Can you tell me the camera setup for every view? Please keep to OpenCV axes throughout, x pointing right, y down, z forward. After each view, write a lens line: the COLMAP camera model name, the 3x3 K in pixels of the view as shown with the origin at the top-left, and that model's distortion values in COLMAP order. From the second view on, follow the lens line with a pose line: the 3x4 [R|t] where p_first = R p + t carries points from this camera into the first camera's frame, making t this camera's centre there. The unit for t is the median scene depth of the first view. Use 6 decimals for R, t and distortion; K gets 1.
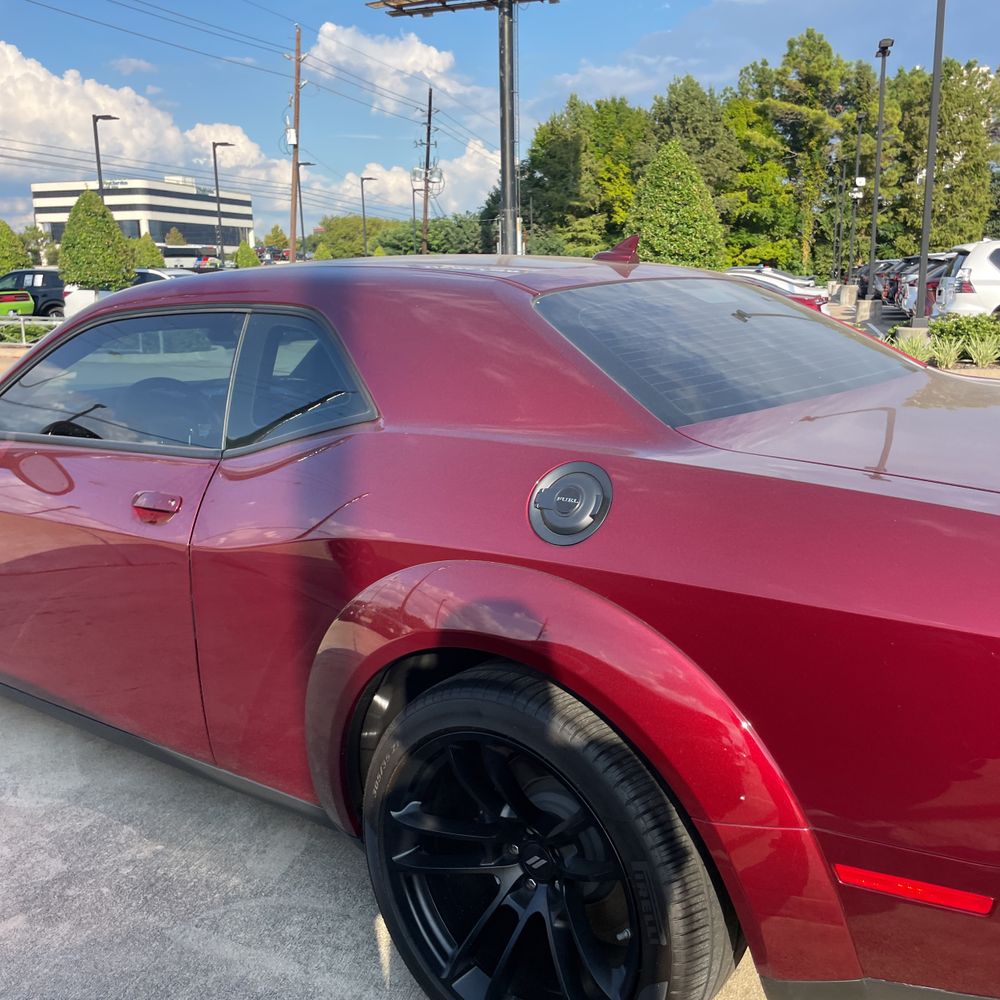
lens RADIAL K [[1006.5, 0, 500.3], [0, 1006.5, 486.8], [0, 0, 1]] dist [0.092429, -0.128597]
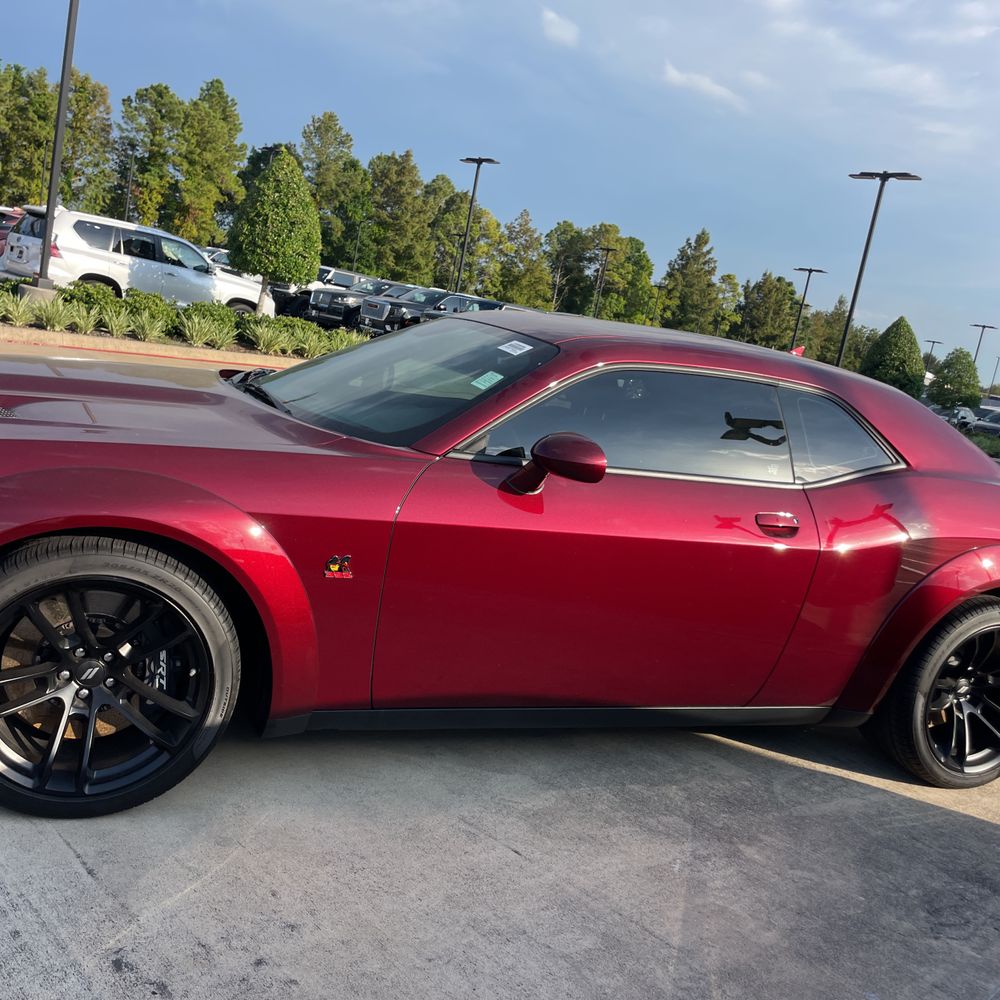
lens RADIAL K [[1011.2, 0, 500.9], [0, 1011.2, 493.8], [0, 0, 1]] dist [0.137155, -0.210195]
pose [[0.488078, -0.035572, 0.872075, -0.077073], [-0.016890, 0.998597, 0.050185, -0.003619], [-0.872636, -0.039224, 0.486793, 0.029122]]
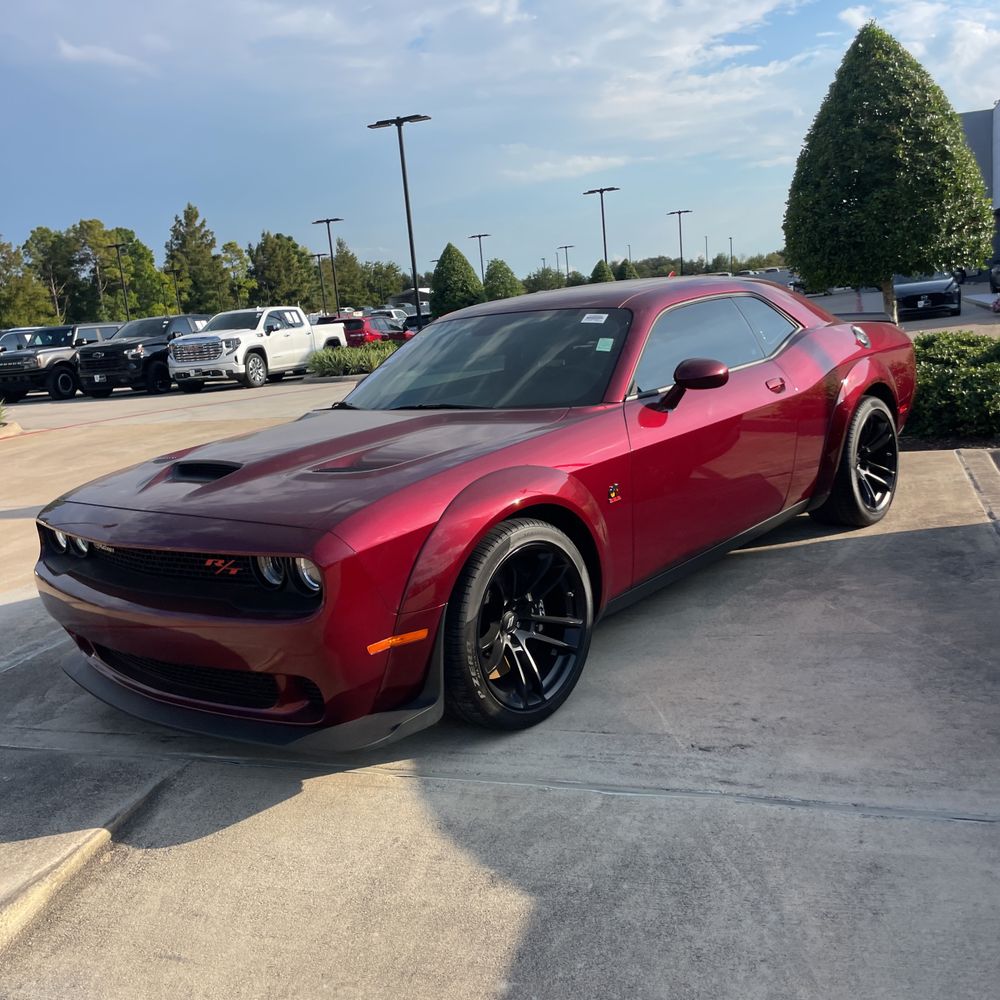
lens RADIAL K [[1006.2, 0, 509.2], [0, 1006.2, 500.3], [0, 0, 1]] dist [0.103010, -0.149376]
pose [[0.054880, -0.172642, 0.983455, -0.107355], [0.287471, 0.945967, 0.150020, -0.009668], [-0.956216, 0.274482, 0.101544, 0.060974]]
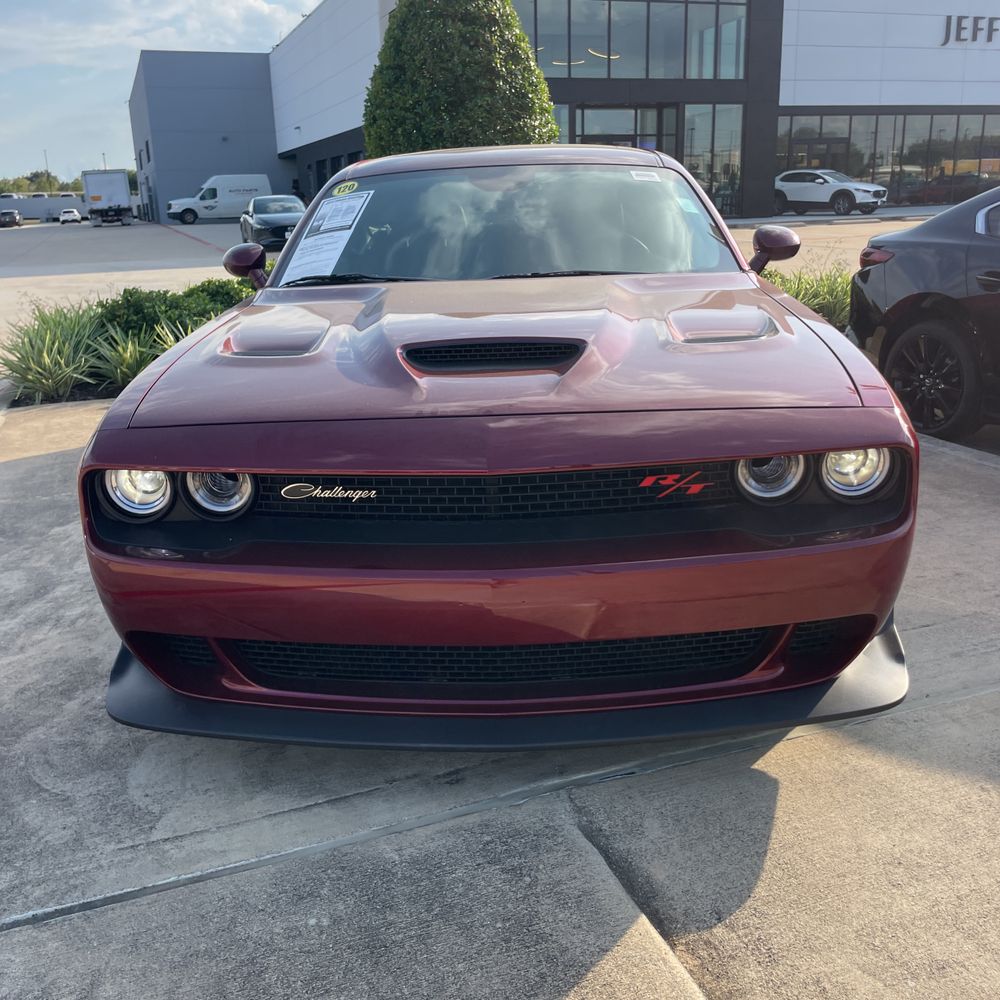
lens RADIAL K [[997.8, 0, 513.4], [0, 997.8, 491.6], [0, 0, 1]] dist [0.104718, -0.140966]
pose [[-0.589777, -0.191092, 0.784632, -0.077569], [0.204494, 0.904595, 0.374018, -0.017544], [-0.781246, 0.381039, -0.494432, 0.108404]]
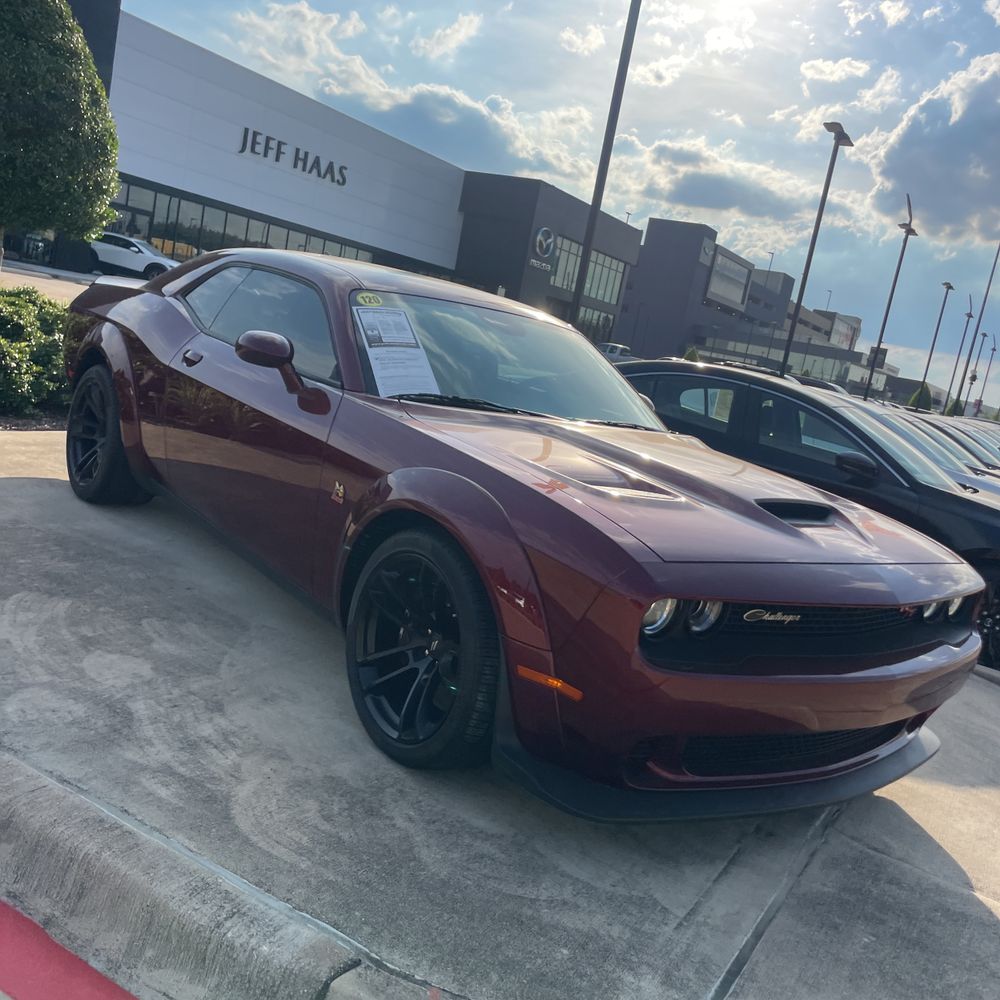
lens RADIAL K [[995.2, 0, 499.8], [0, 995.2, 500.9], [0, 0, 1]] dist [0.088362, -0.111616]
pose [[-0.954844, -0.207874, 0.212277, -0.038813], [-0.122463, 0.926326, 0.356262, -0.026307], [-0.270696, 0.314178, -0.909954, 0.143127]]
